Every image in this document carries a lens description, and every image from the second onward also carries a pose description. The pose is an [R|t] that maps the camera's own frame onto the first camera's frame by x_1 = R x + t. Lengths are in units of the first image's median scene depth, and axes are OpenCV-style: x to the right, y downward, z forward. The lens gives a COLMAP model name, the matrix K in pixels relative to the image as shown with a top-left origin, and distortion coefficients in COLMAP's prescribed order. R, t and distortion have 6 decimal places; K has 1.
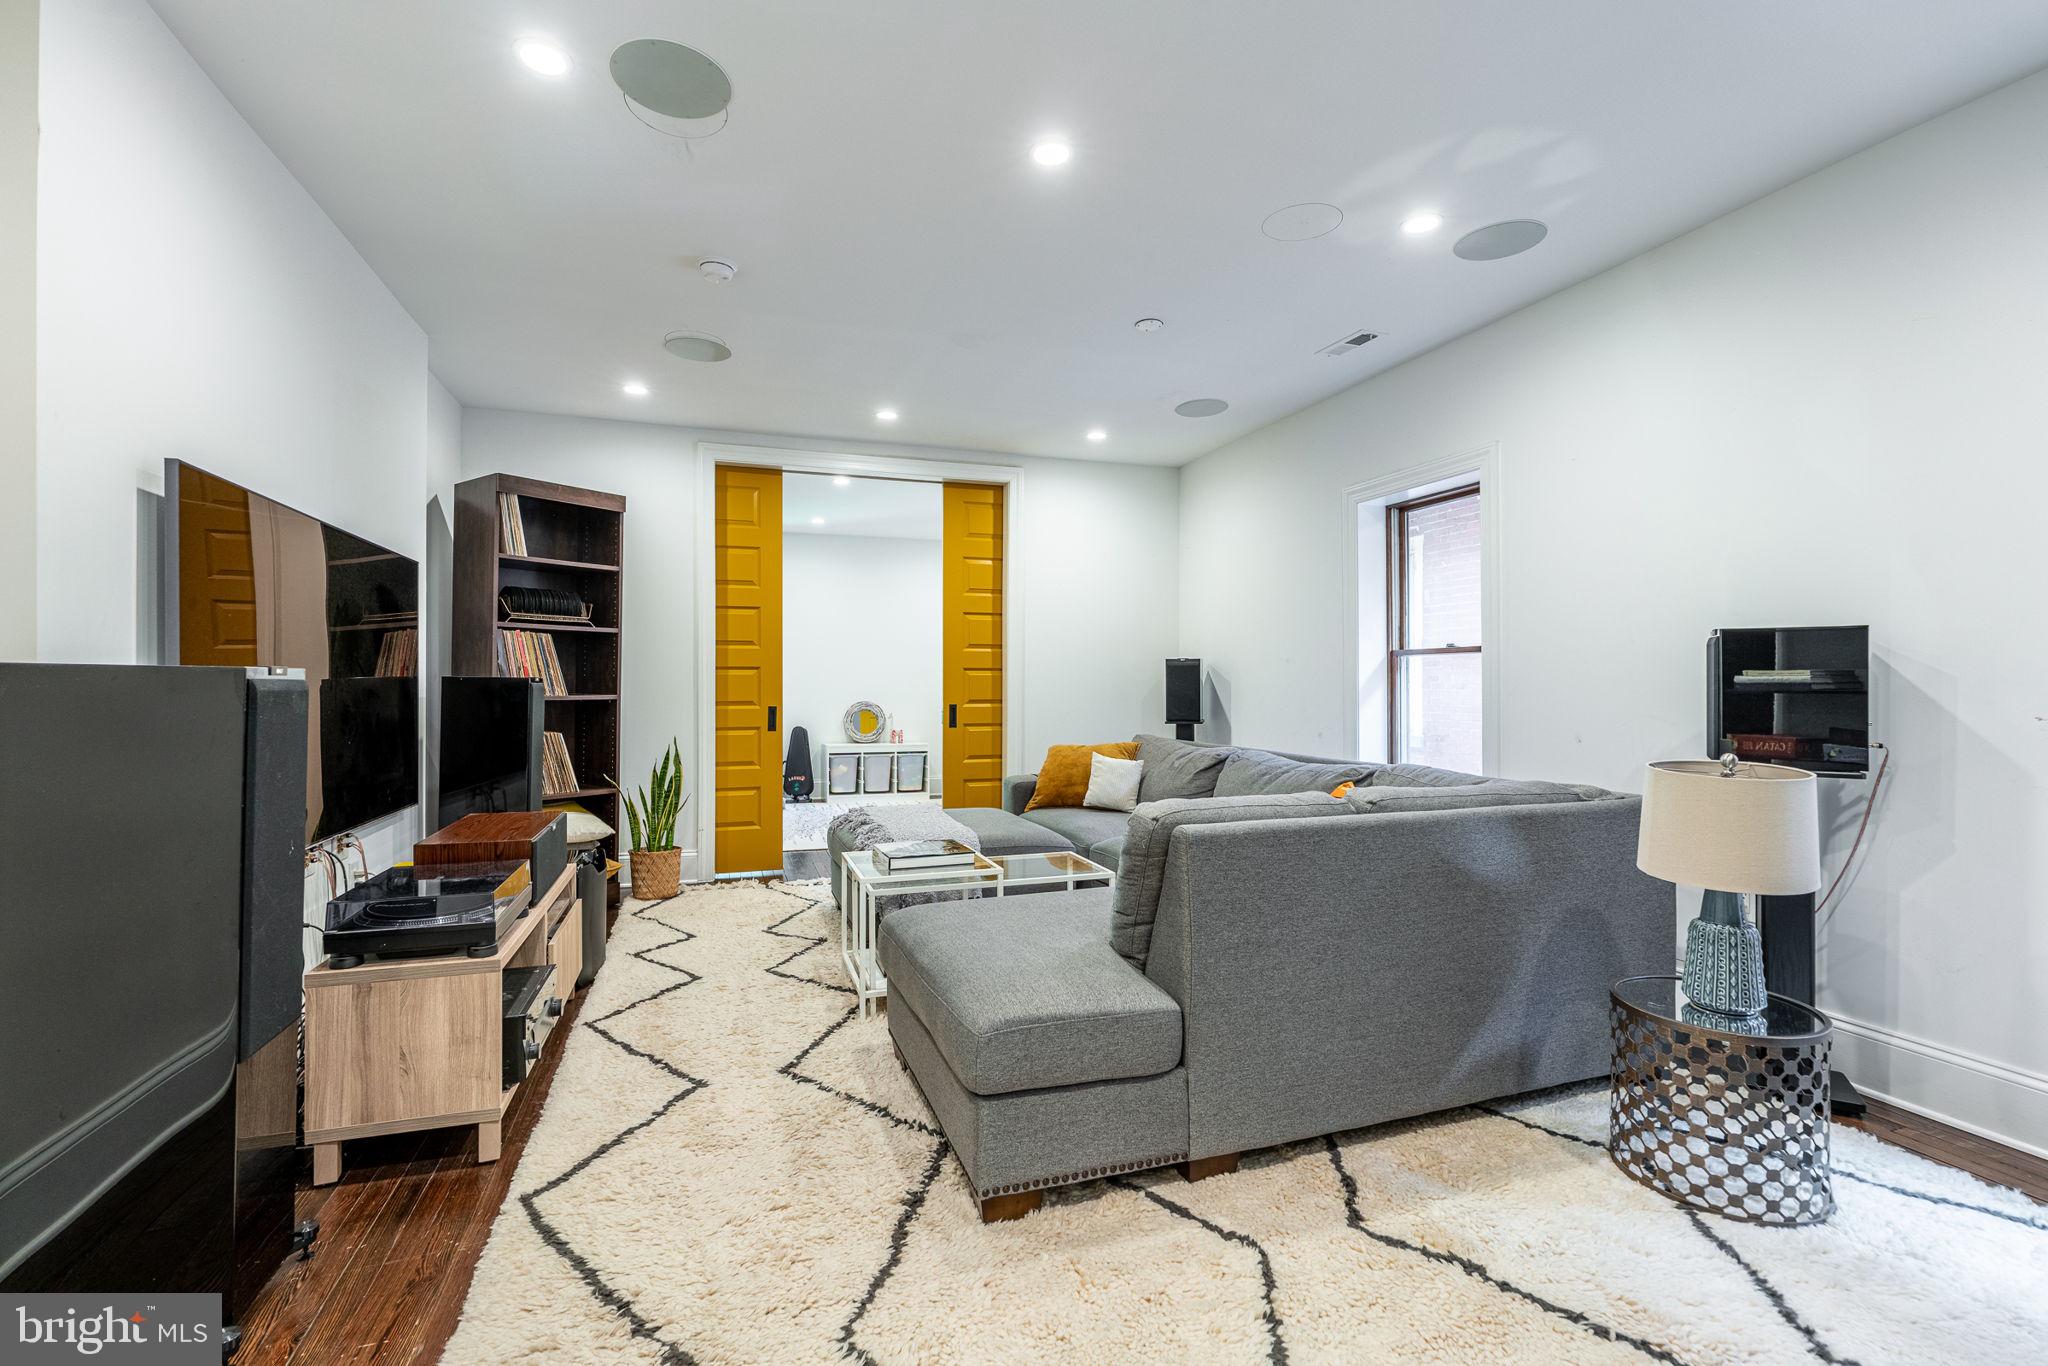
lens RADIAL K [[899.7, 0, 1025.5], [0, 899.7, 683.7], [0, 0, 1]] dist [-0.011850, -0.000167]
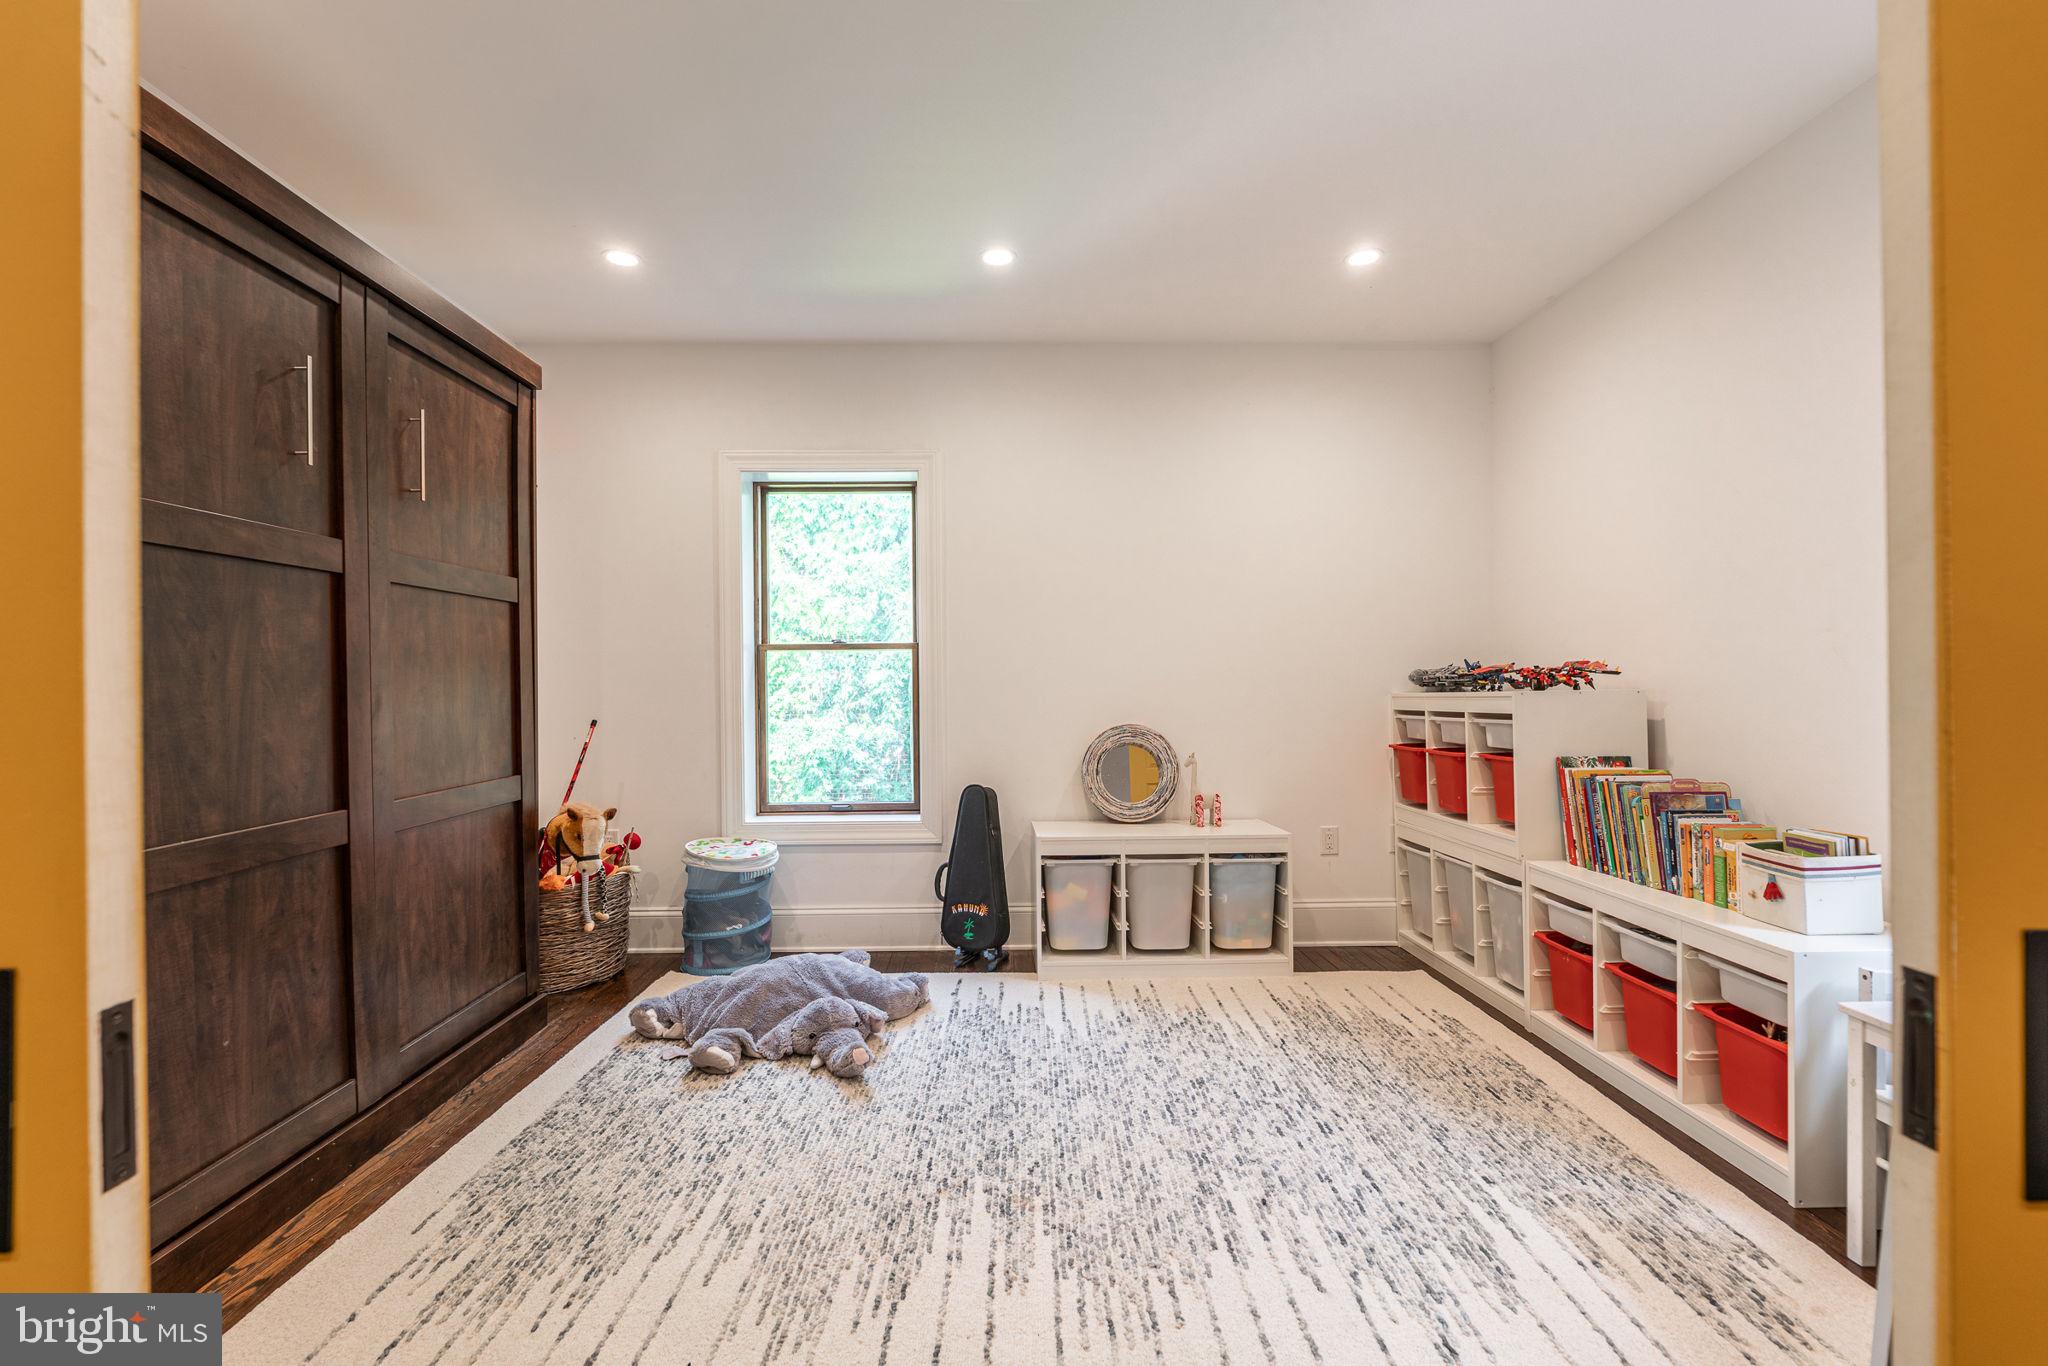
lens RADIAL K [[899.7, 0, 1023.1], [0, 899.7, 684.6], [0, 0, 1]] dist [-0.011850, -0.000167]
pose [[0.954103, -0.002915, -0.299465, -0.101540], [0.005107, 0.999966, 0.006538, -0.002609], [0.299435, -0.007768, 0.954085, 0.591981]]
